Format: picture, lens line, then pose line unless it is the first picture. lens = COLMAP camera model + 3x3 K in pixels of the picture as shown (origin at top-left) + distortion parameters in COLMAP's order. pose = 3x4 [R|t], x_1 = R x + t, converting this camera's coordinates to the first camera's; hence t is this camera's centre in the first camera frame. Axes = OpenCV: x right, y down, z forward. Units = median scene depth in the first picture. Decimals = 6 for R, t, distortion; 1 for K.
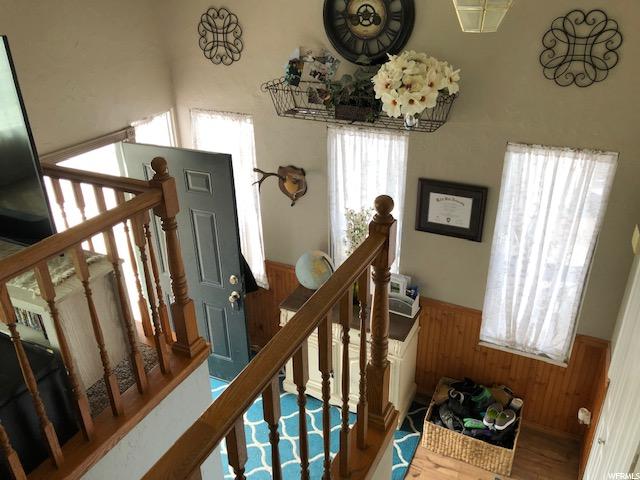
lens RADIAL K [[524.7, 0, 320.6], [0, 524.7, 242.3], [0, 0, 1]] dist [0.019609, -0.006132]
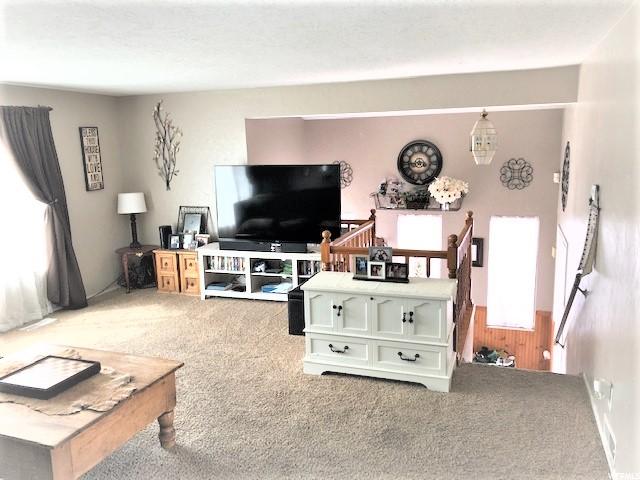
lens RADIAL K [[524.7, 0, 319.5], [0, 524.7, 239.6], [0, 0, 1]] dist [0.019609, -0.006132]
pose [[0.993195, -0.020862, 0.114583, -0.575400], [0.053897, 0.954471, -0.293395, 0.485472], [-0.103246, 0.297574, 0.949100, -0.923399]]
